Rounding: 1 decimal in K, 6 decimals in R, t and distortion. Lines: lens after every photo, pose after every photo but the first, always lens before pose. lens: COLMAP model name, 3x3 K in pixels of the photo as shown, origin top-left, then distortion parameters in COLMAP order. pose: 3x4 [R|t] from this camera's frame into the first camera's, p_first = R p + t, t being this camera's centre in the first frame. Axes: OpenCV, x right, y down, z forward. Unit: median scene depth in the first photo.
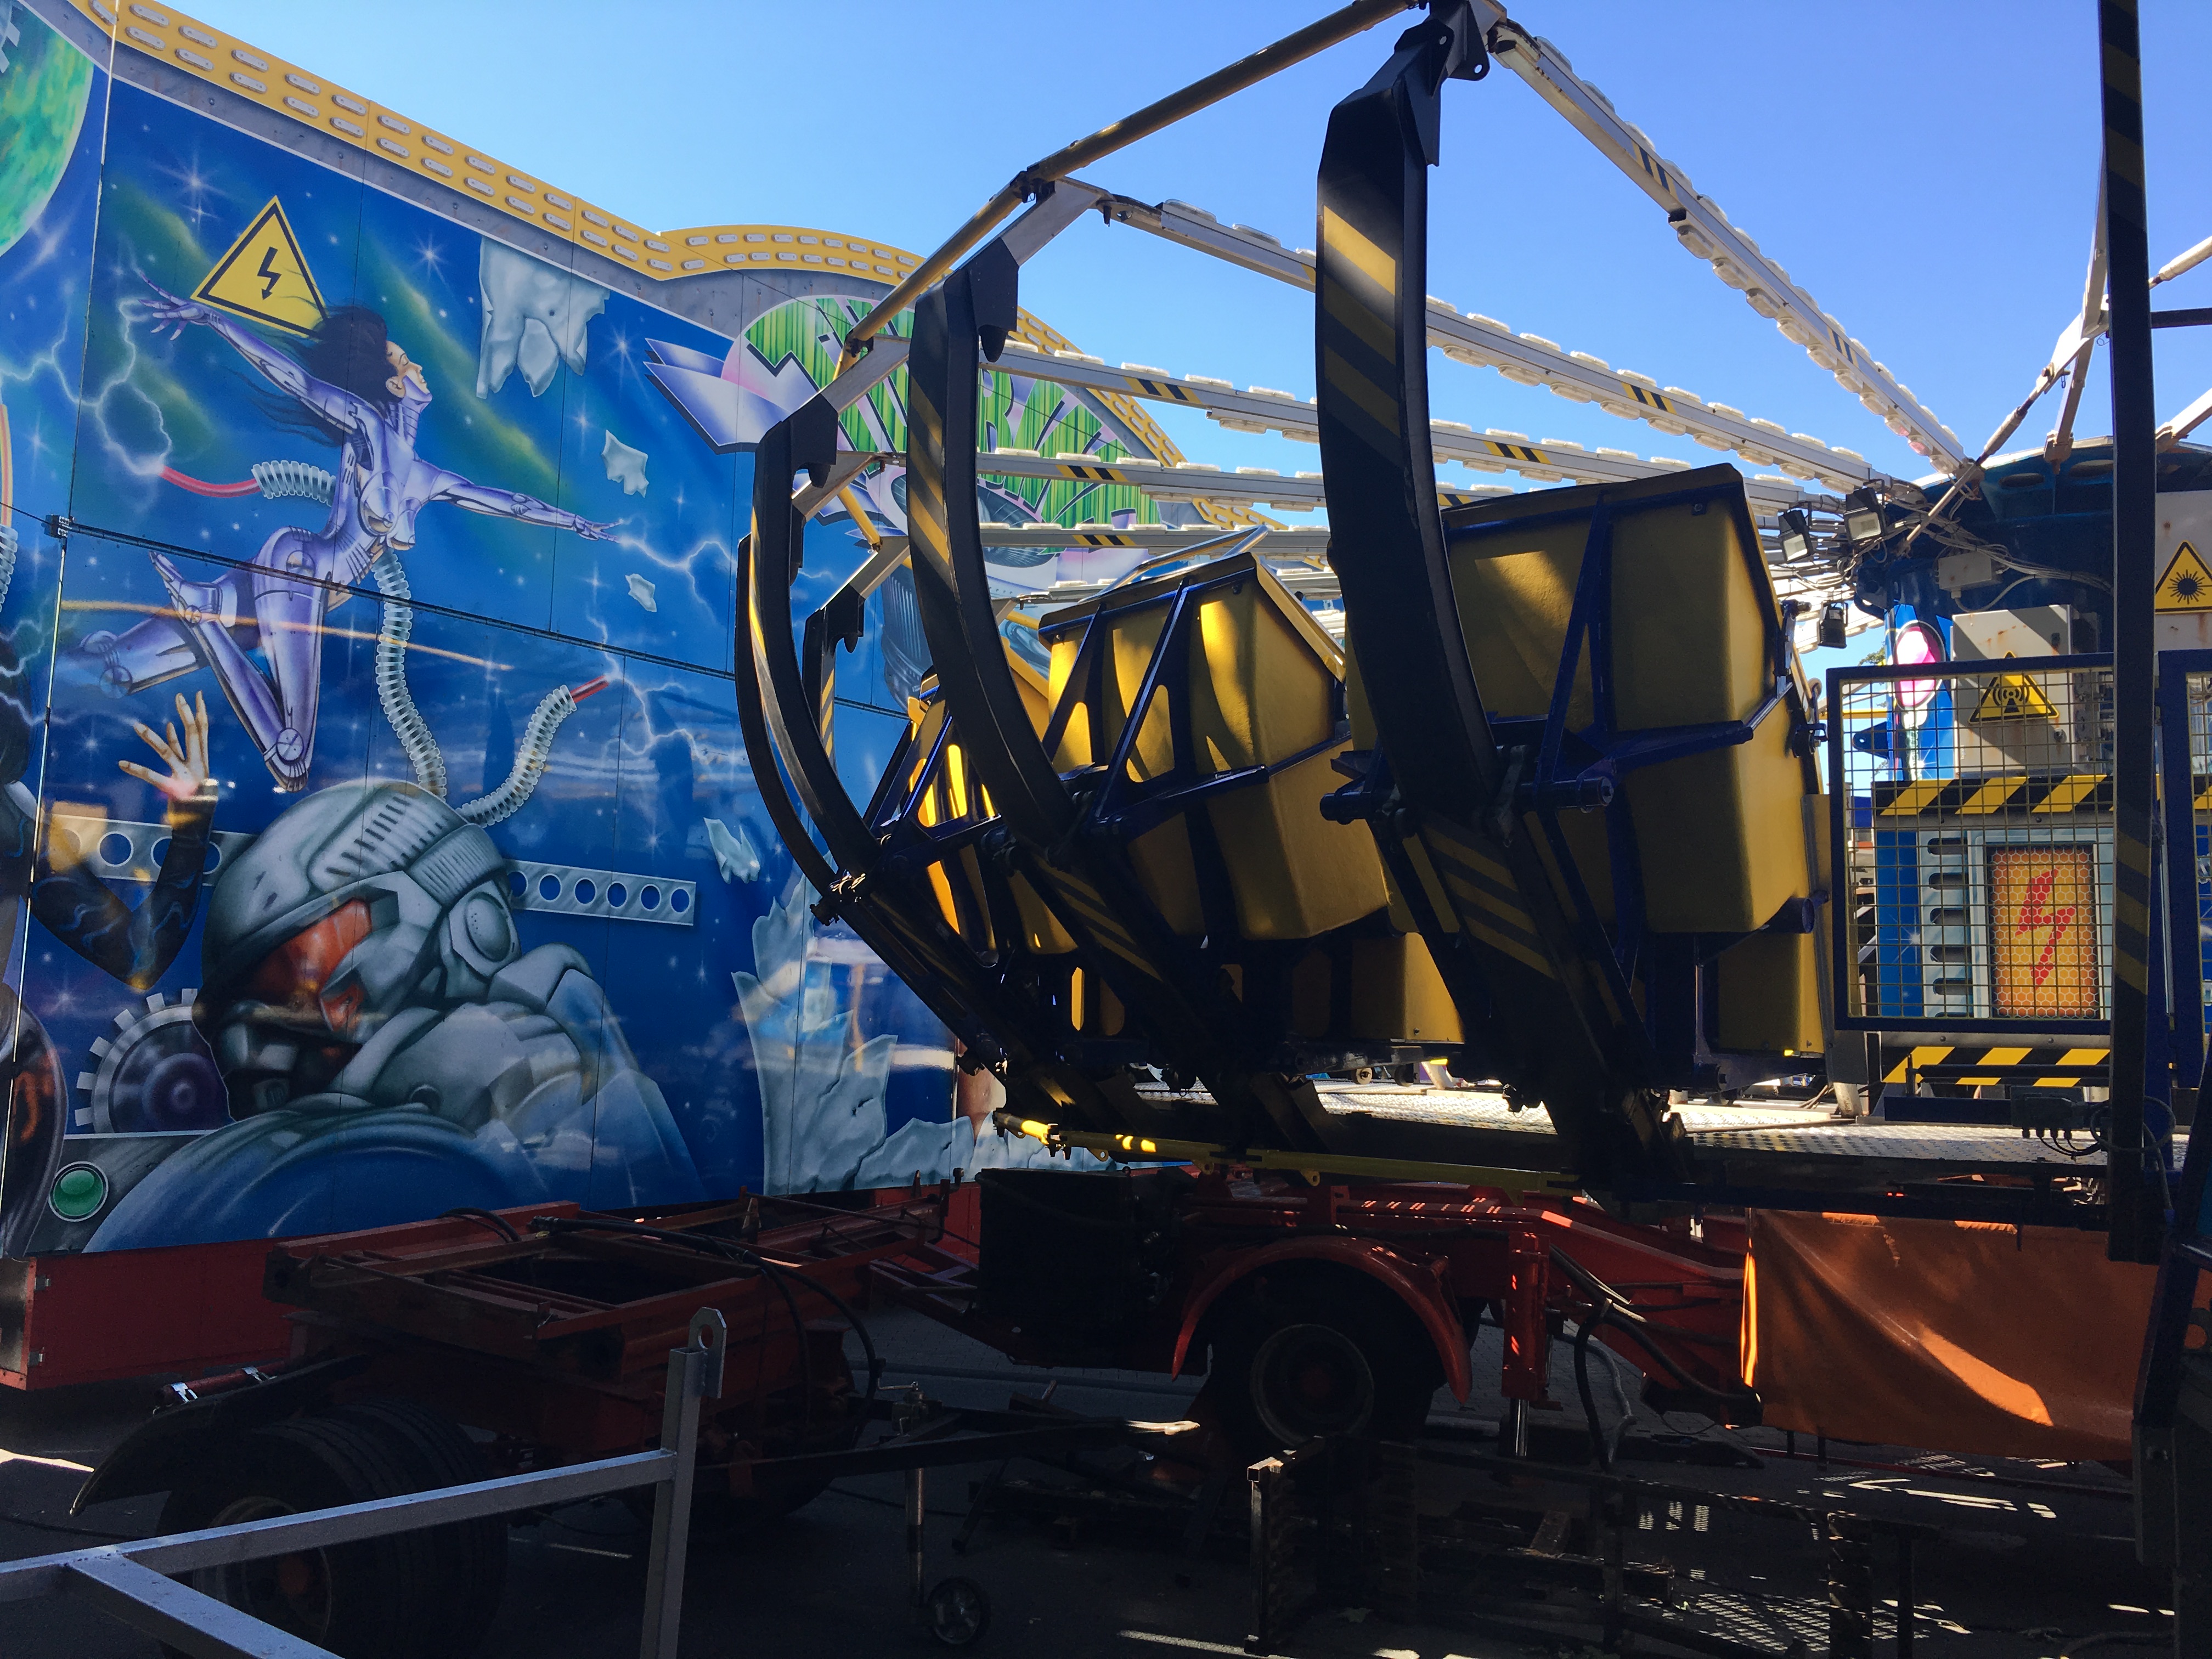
lens RADIAL K [[1836.8, 0, 1106.0], [0, 1836.8, 829.5], [0, 0, 1]] dist [0.066841, 0.000732]
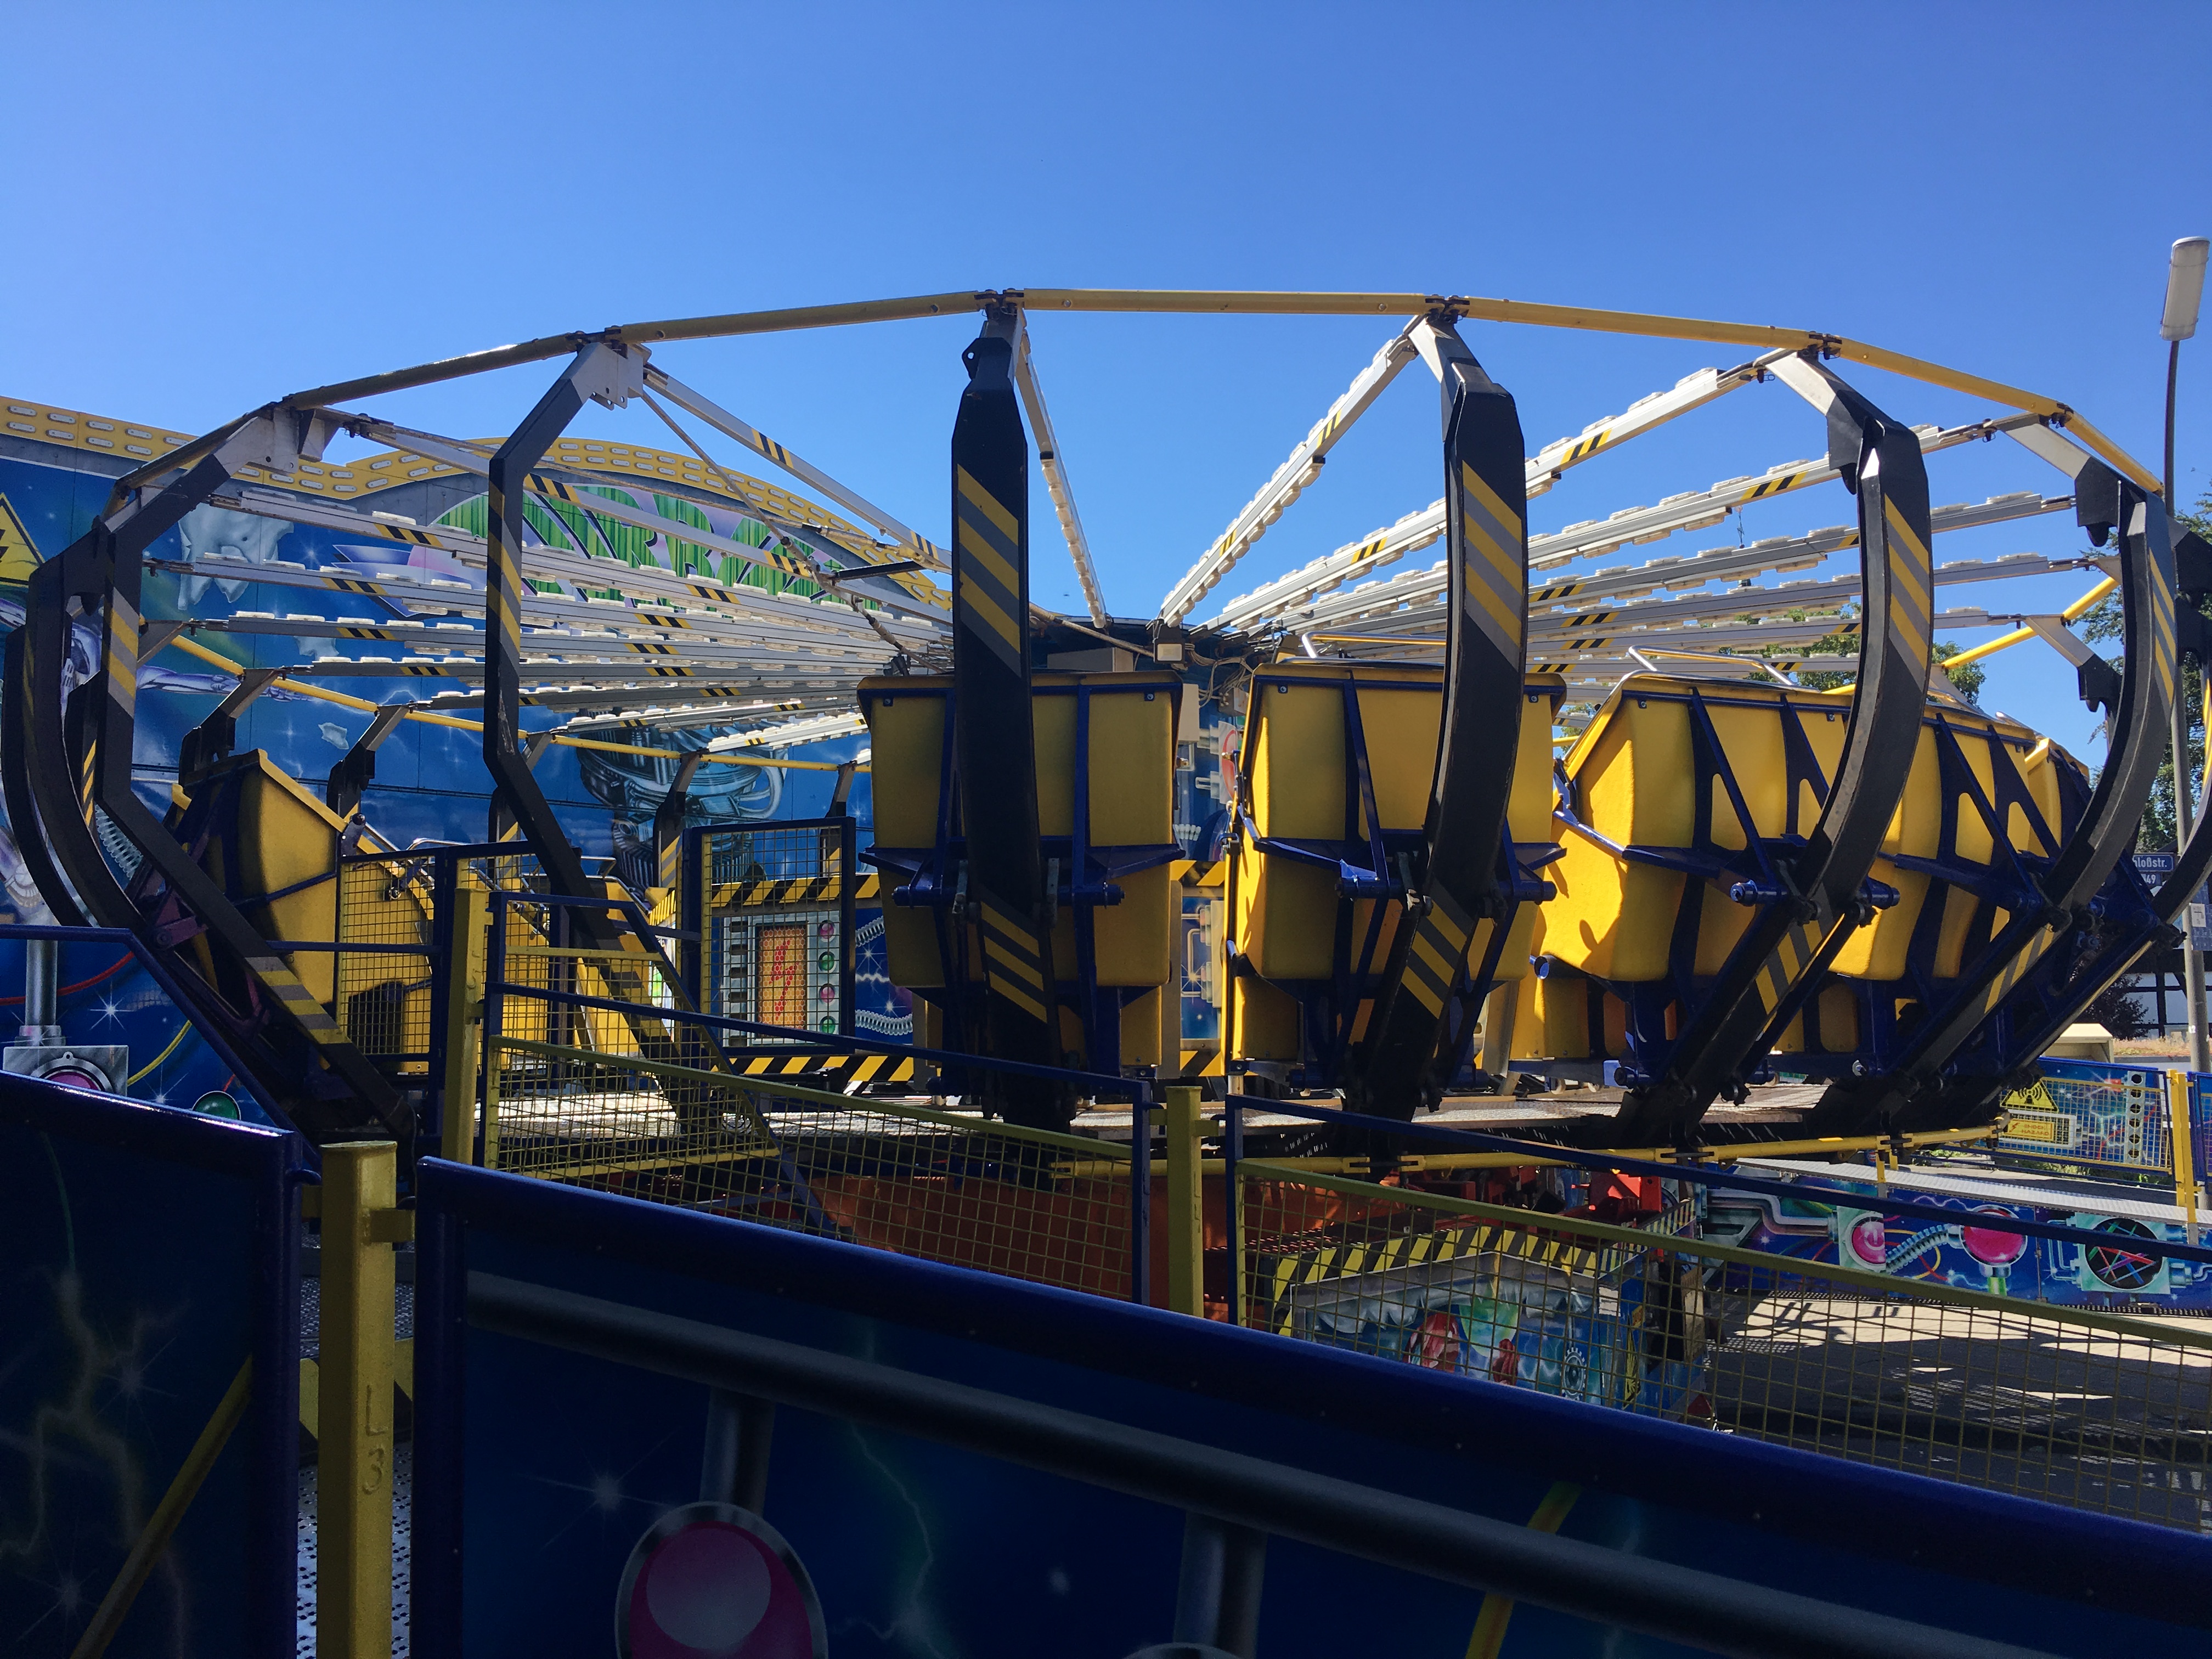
lens RADIAL K [[1836.8, 0, 1106.0], [0, 1836.8, 829.5], [0, 0, 1]] dist [0.066841, 0.000732]
pose [[0.988569, -0.052734, -0.141250, 0.578321], [0.052703, 0.998602, -0.003958, -0.030255], [0.141261, -0.003531, 0.989966, -0.303449]]
